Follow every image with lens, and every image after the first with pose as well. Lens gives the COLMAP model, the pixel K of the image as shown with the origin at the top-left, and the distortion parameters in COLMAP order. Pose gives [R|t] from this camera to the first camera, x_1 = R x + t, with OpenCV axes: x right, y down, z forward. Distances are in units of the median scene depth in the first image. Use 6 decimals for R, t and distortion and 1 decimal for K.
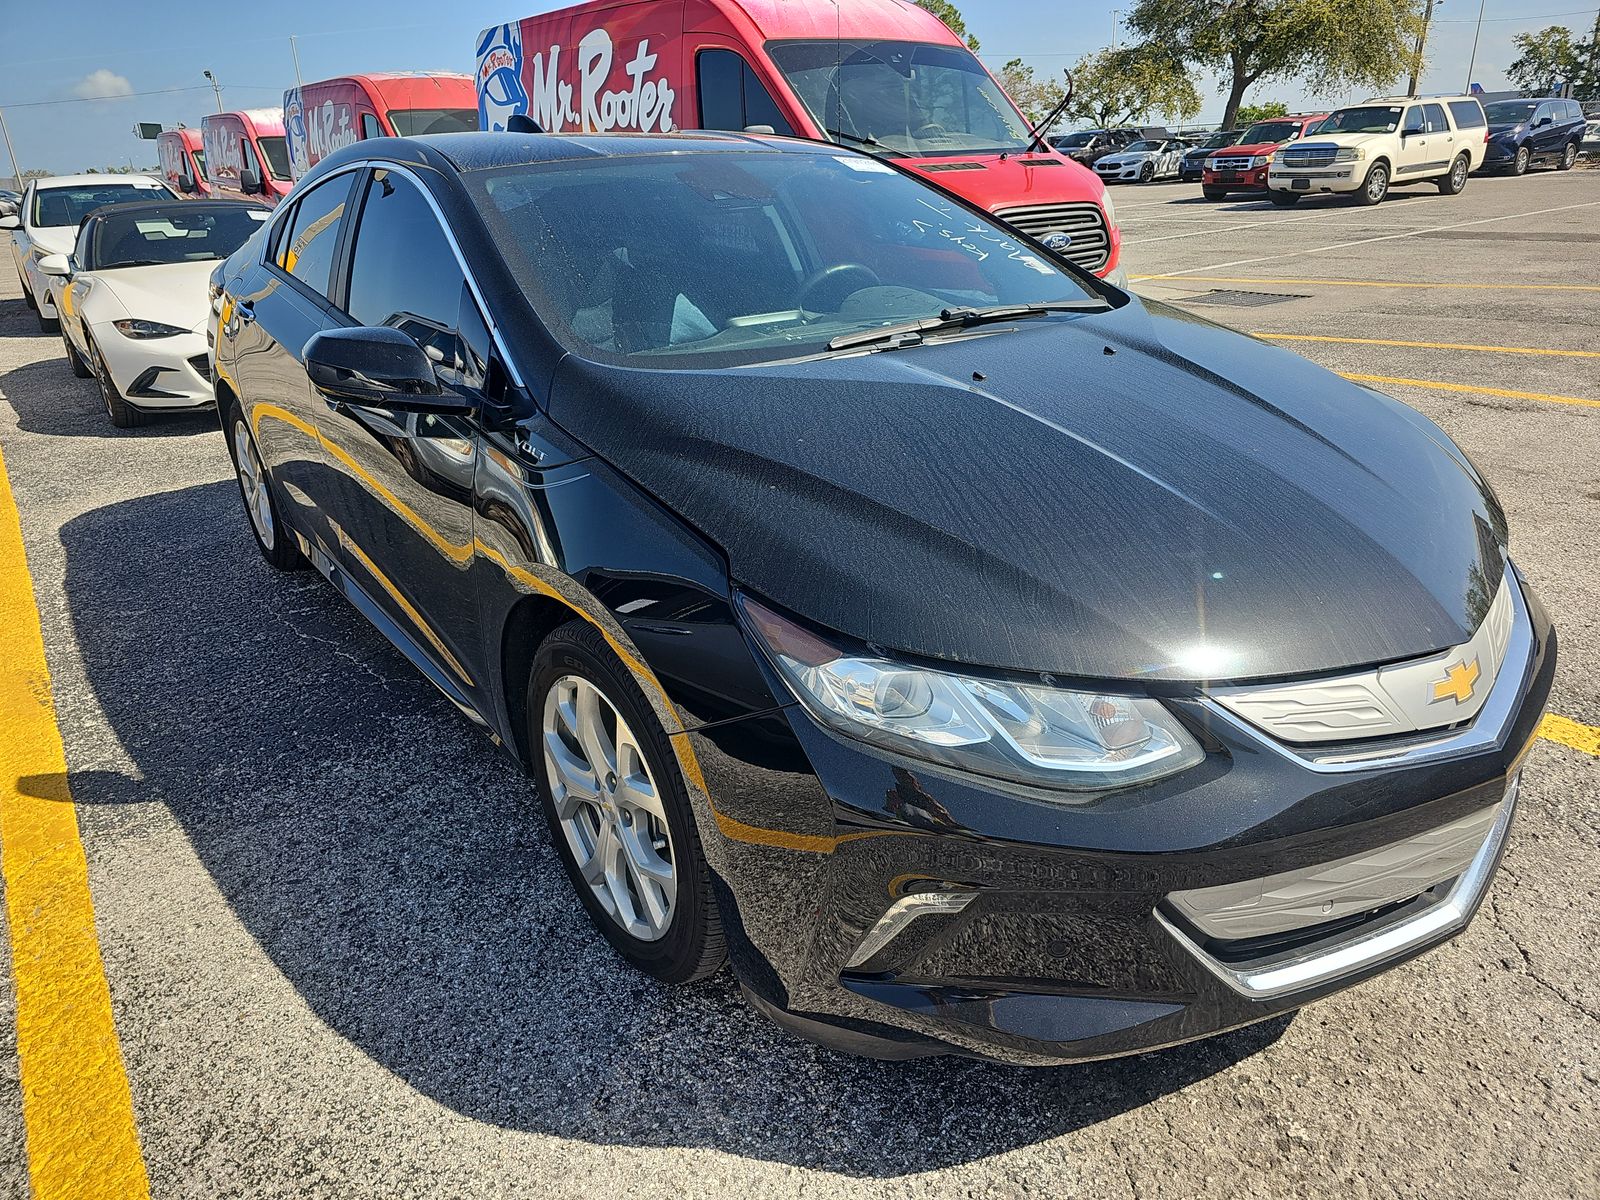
lens RADIAL K [[1094.2, 0, 777.6], [0, 1094.2, 594.1], [0, 0, 1]] dist [0.043452, -0.050711]
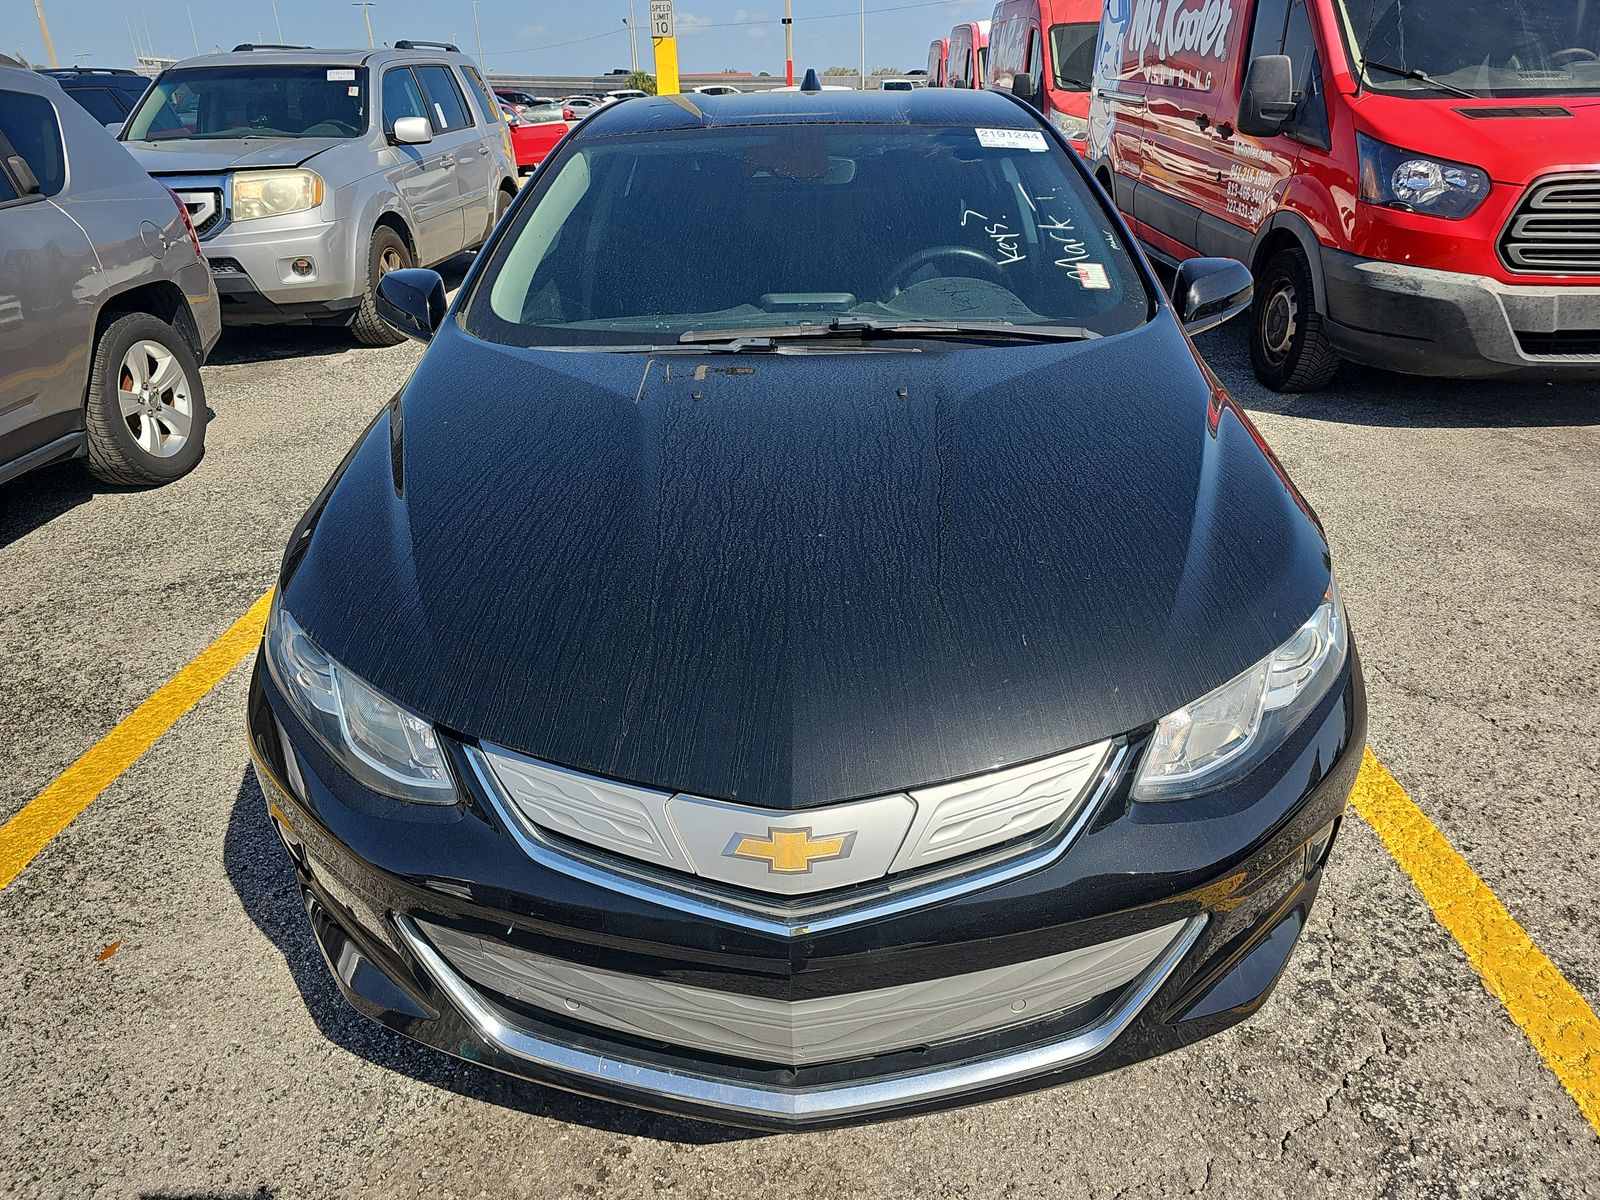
lens RADIAL K [[1094.2, 0, 789.2], [0, 1094.2, 570.9], [0, 0, 1]] dist [0.036635, -0.051052]
pose [[0.780470, 0.266769, -0.565421, 0.747637], [-0.229047, 0.963521, 0.138434, -0.178162], [0.581725, 0.021464, 0.813102, 0.218166]]
